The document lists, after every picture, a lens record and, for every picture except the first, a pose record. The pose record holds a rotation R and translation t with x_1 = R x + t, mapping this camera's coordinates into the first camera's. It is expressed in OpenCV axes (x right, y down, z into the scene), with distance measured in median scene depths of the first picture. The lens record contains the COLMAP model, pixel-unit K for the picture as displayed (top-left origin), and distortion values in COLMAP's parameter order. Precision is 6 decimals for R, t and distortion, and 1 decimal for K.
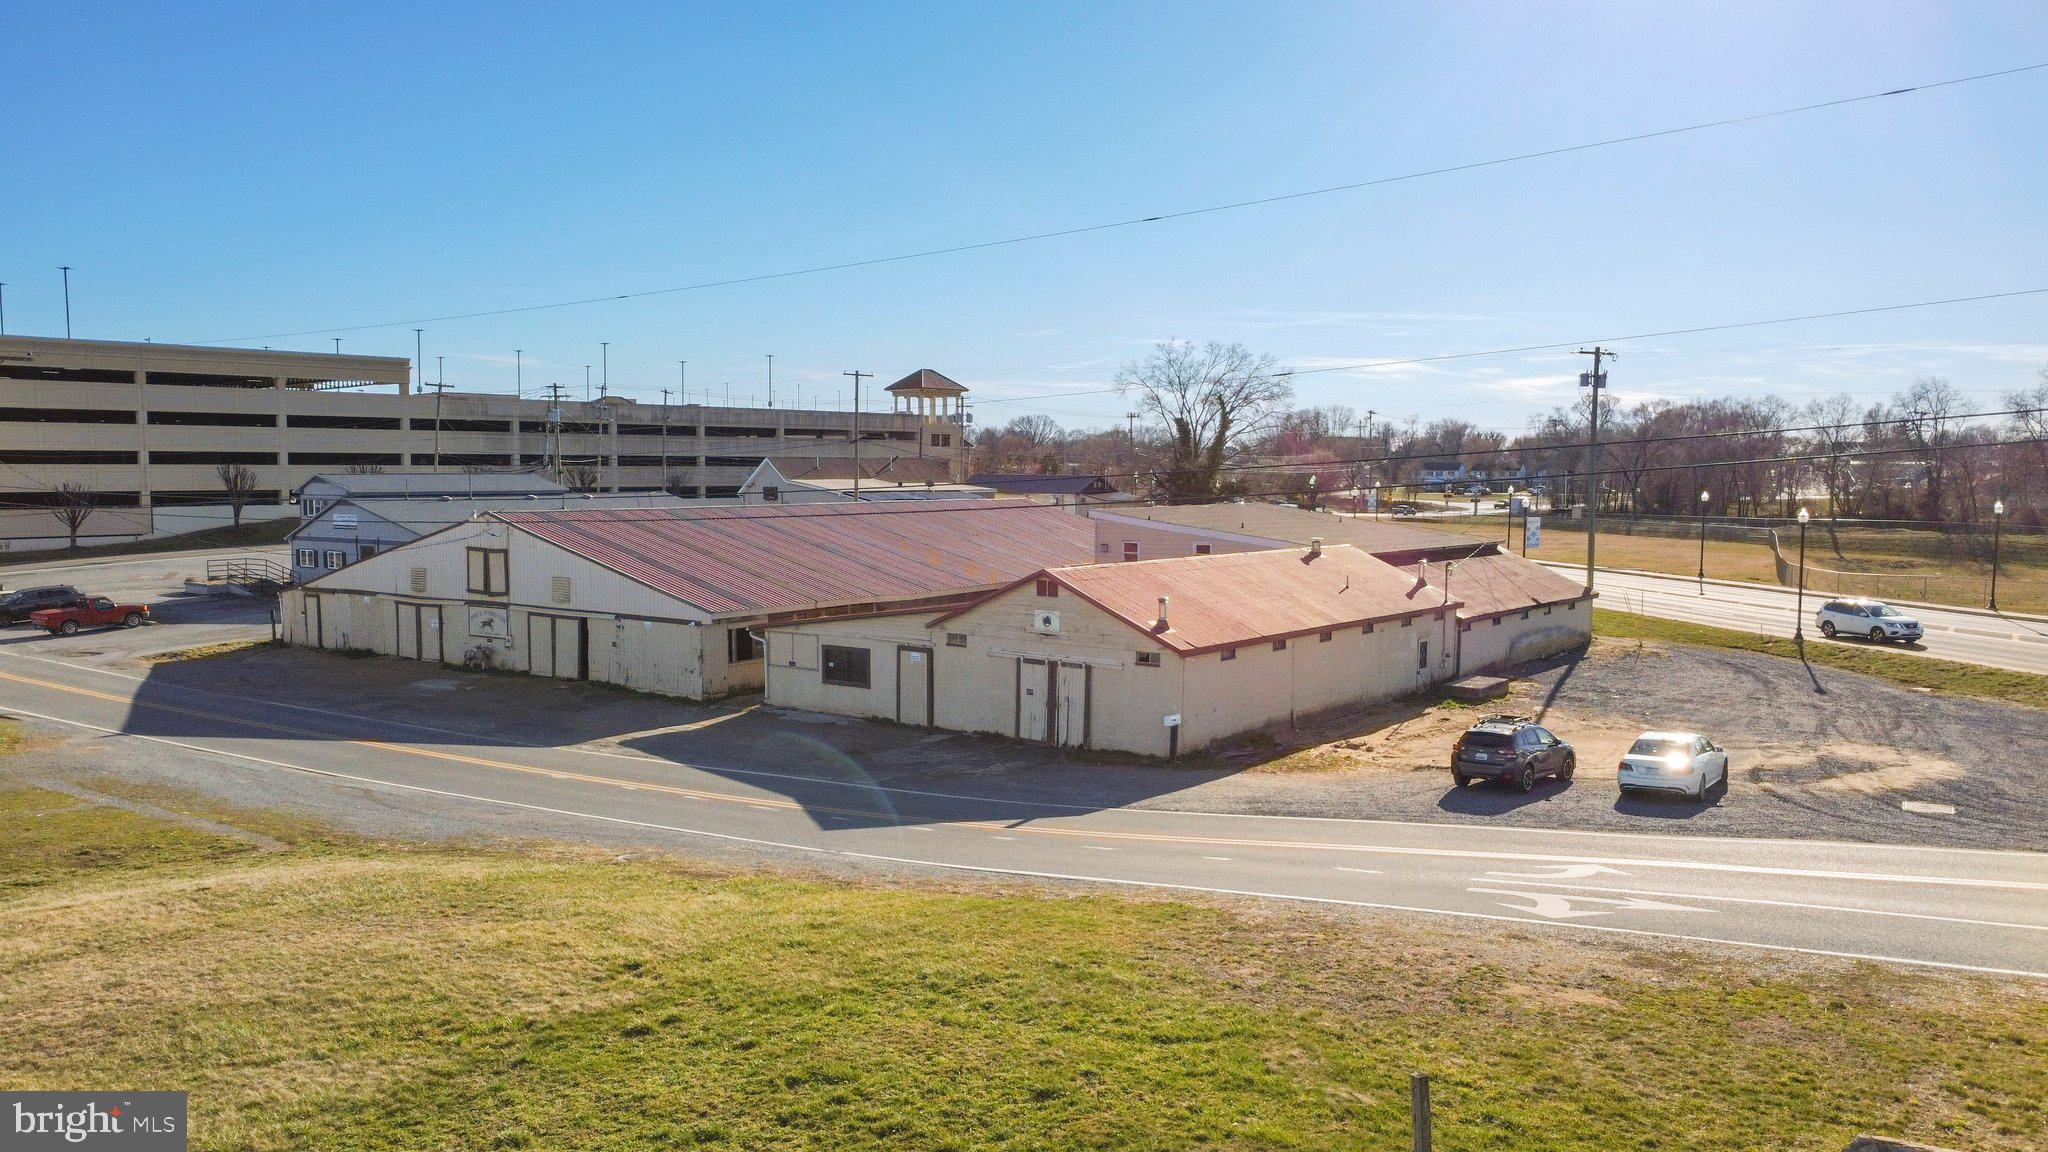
lens RADIAL K [[1578.2, 0, 1024.0], [0, 1578.2, 576.0], [0, 0, 1]] dist [0.012711, 0.002942]
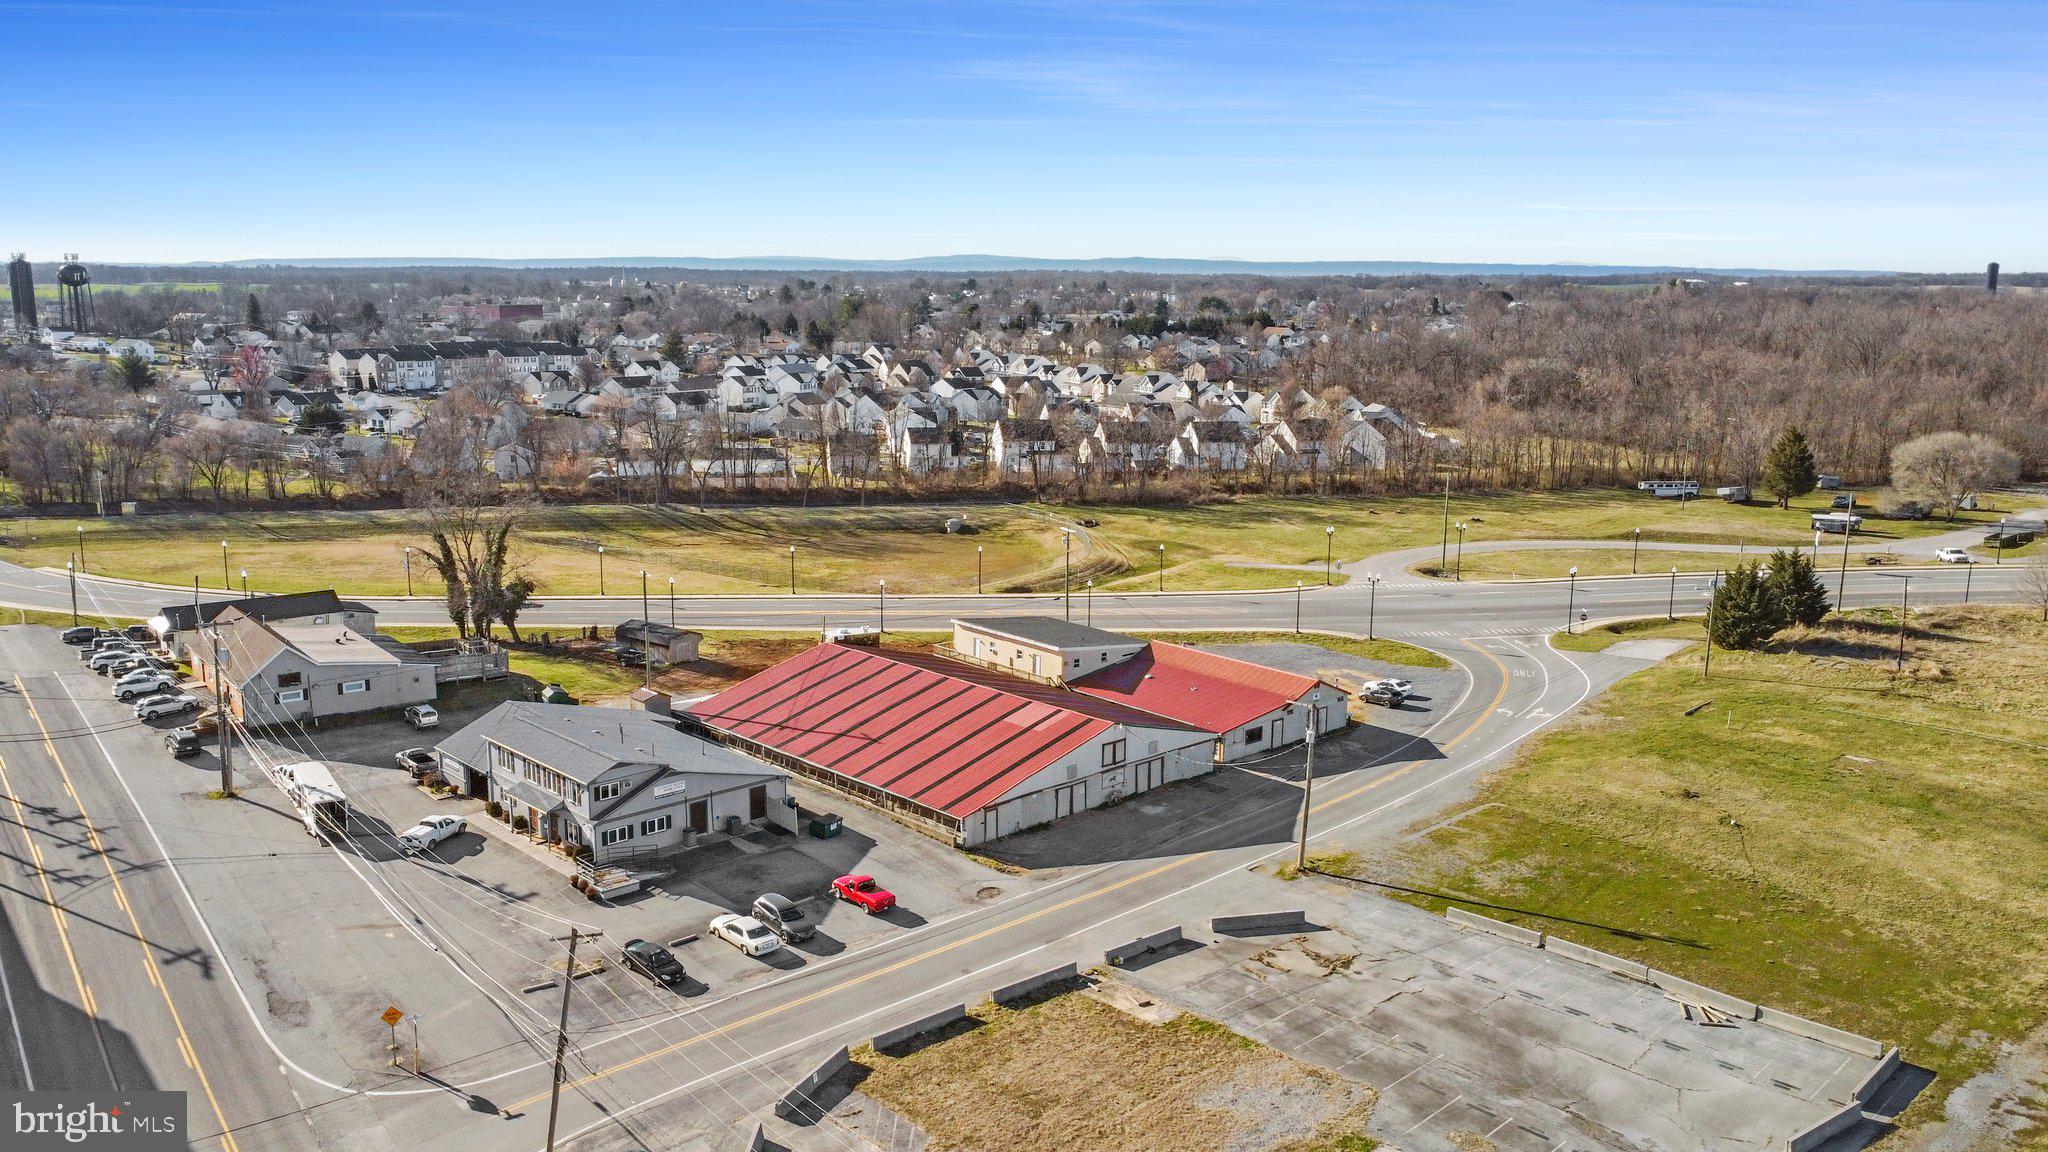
lens RADIAL K [[1578.2, 0, 1024.0], [0, 1578.2, 576.0], [0, 0, 1]] dist [0.012711, 0.002942]
pose [[0.173014, -0.182252, 0.967910, -2.318482], [0.063668, 0.982745, 0.173664, -0.591884], [-0.982859, 0.031578, 0.181632, 0.788261]]
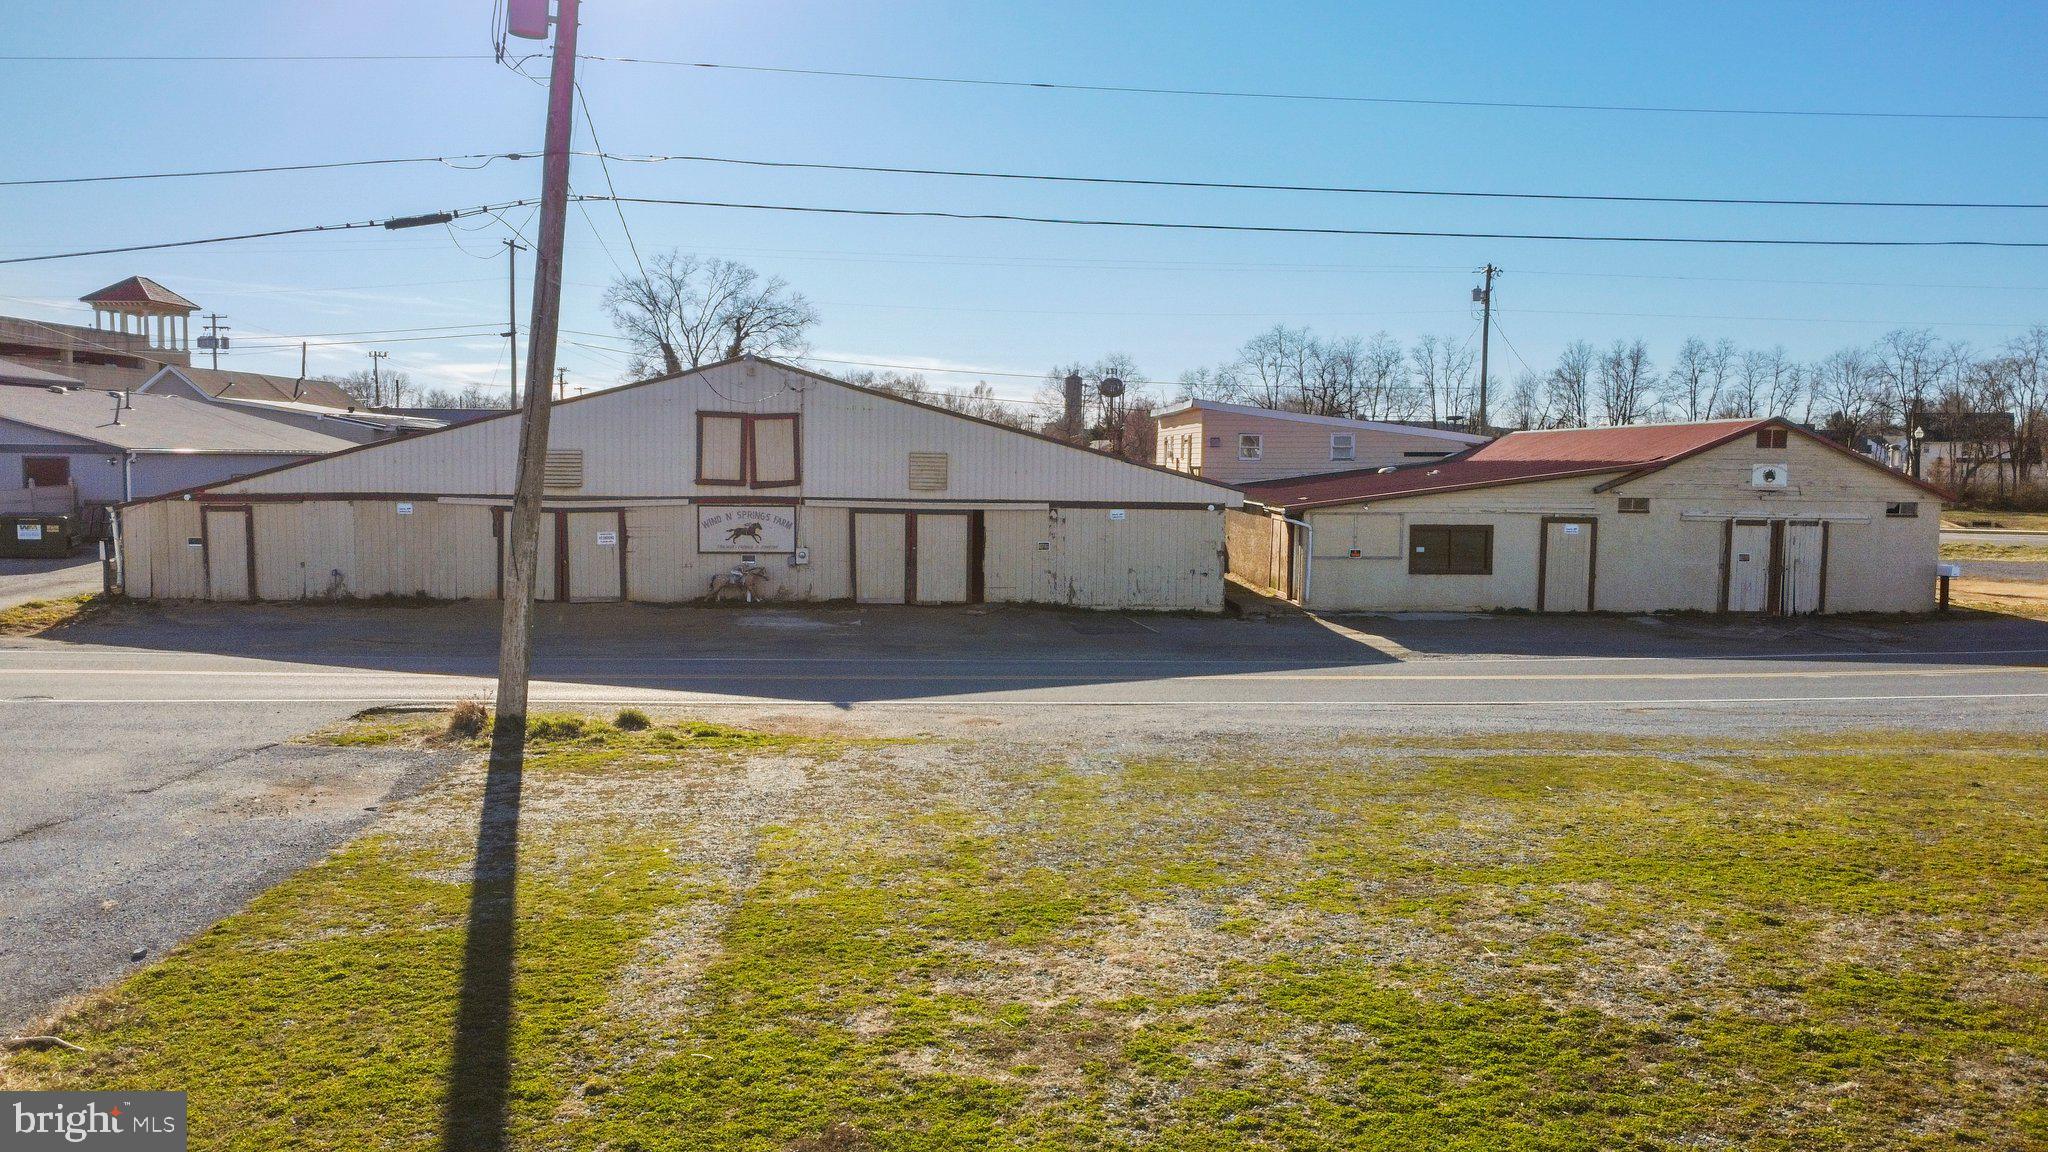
lens RADIAL K [[1543.1, 0, 1024.0], [0, 1543.1, 576.0], [0, 0, 1]] dist [0.008270, 0.004990]
pose [[0.772121, -0.041105, 0.634145, -0.685796], [0.035343, 0.999139, 0.021730, 0.040588], [-0.634492, 0.005634, 0.772909, 0.470629]]
